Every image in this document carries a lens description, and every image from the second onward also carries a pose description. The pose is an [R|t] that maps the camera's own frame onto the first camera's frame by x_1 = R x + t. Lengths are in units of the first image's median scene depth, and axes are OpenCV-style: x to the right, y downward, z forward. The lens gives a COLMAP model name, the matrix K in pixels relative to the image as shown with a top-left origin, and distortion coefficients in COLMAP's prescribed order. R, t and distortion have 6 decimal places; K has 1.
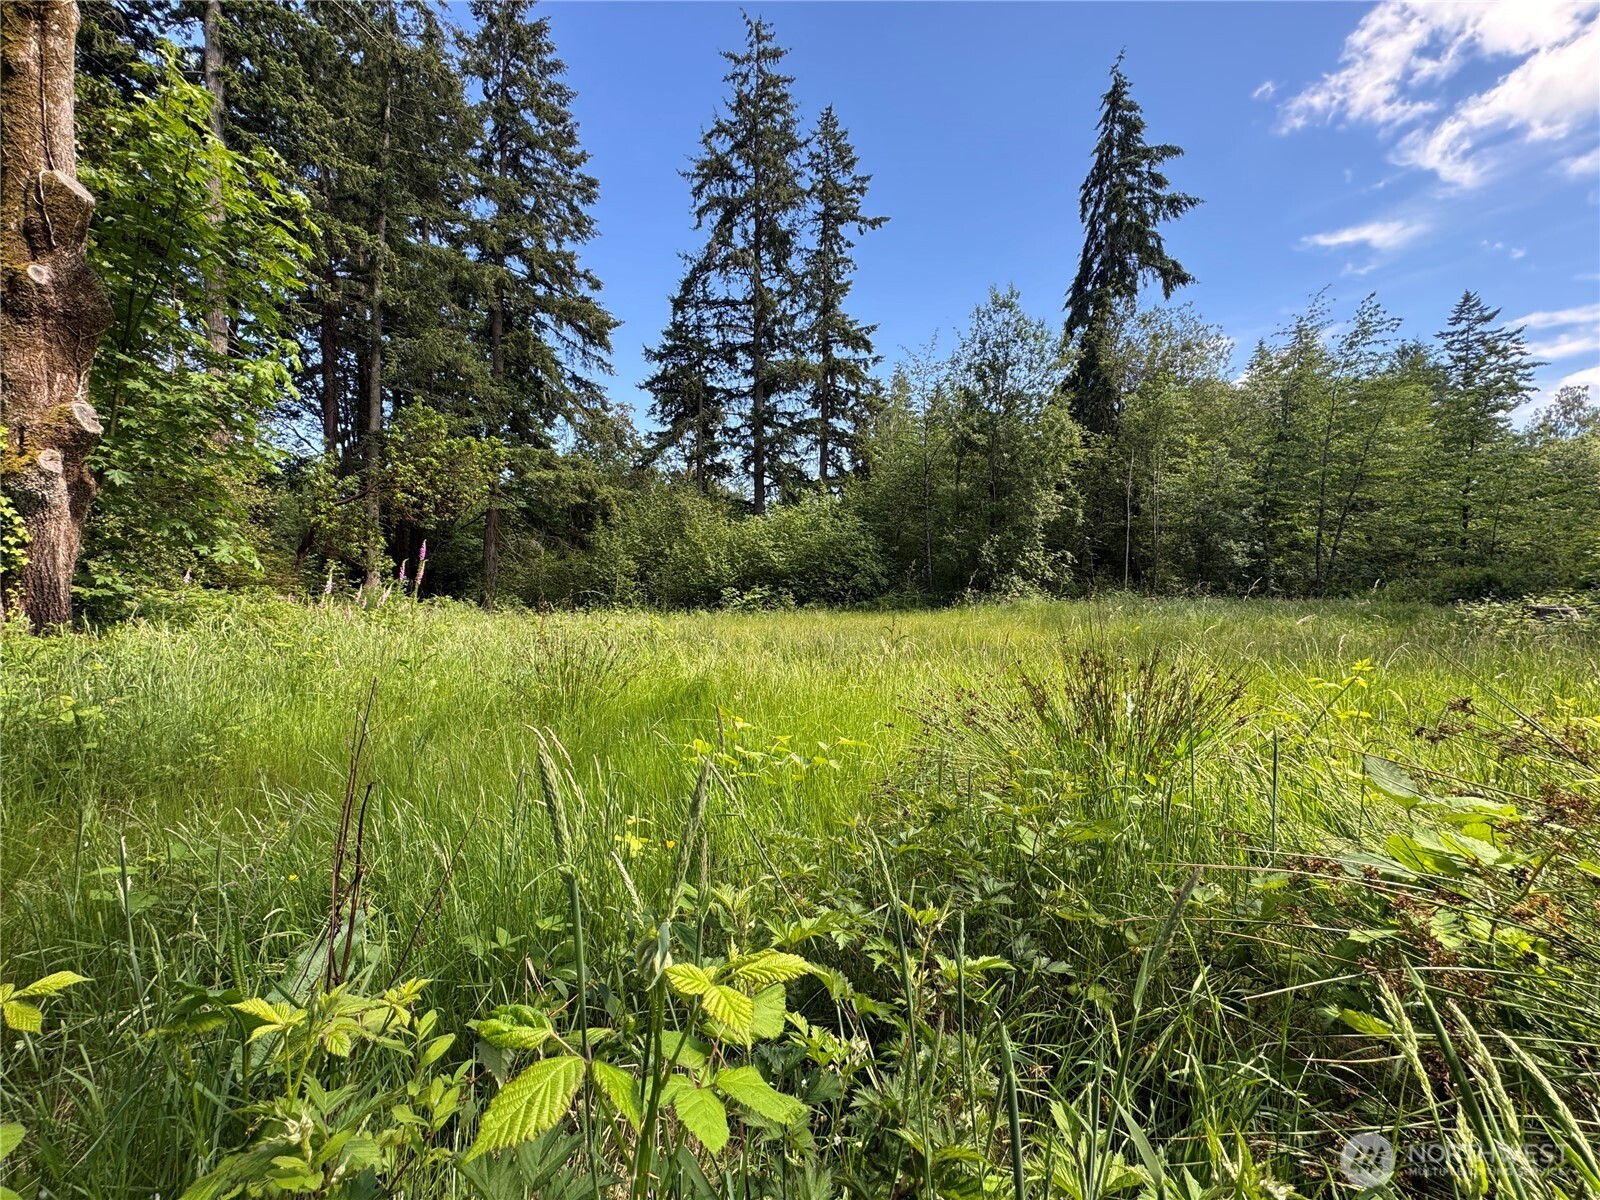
lens RADIAL K [[640.2, 0, 801.5], [0, 640.2, 600.9], [0, 0, 1]] dist [0.000352, -0.000257]
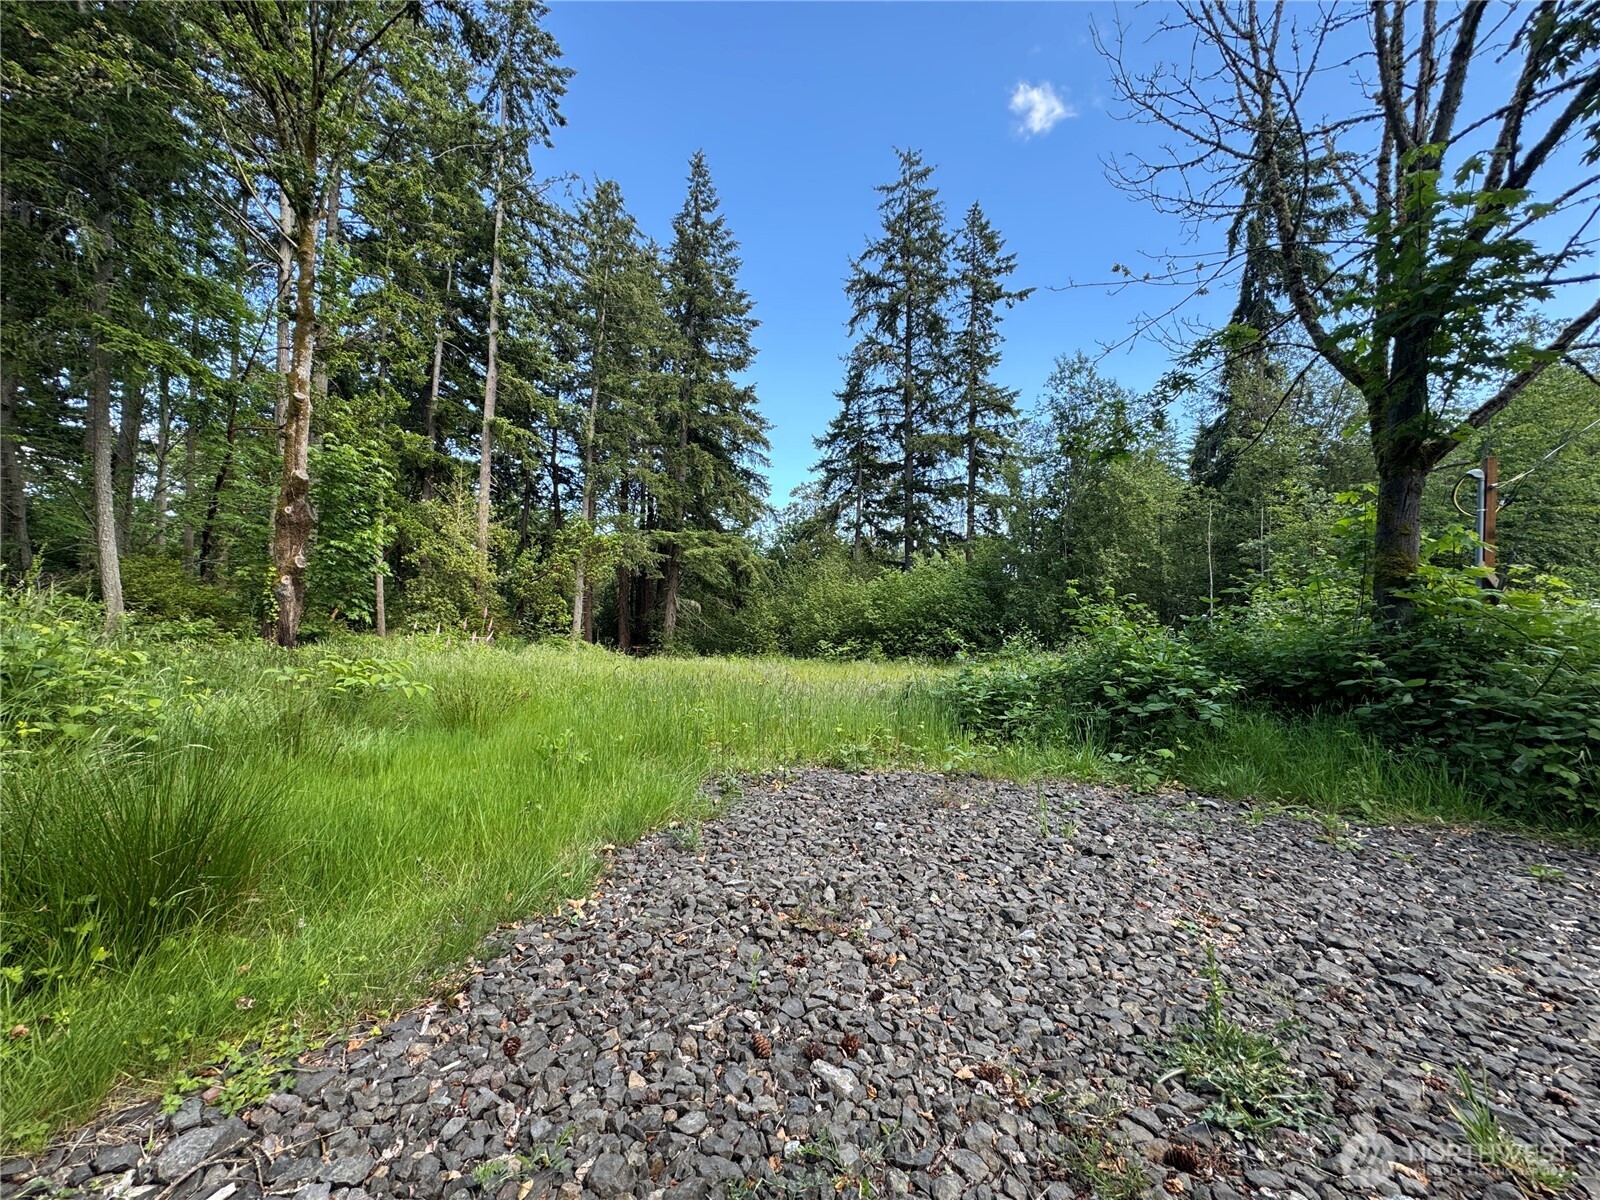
lens RADIAL K [[640.2, 0, 796.7], [0, 640.2, 601.0], [0, 0, 1]] dist [0.000352, -0.000257]
pose [[0.900691, -0.004649, -0.434436, 0.238550], [-0.032232, 0.996472, -0.077489, 0.000169], [0.433264, 0.083796, 0.897363, -0.055961]]
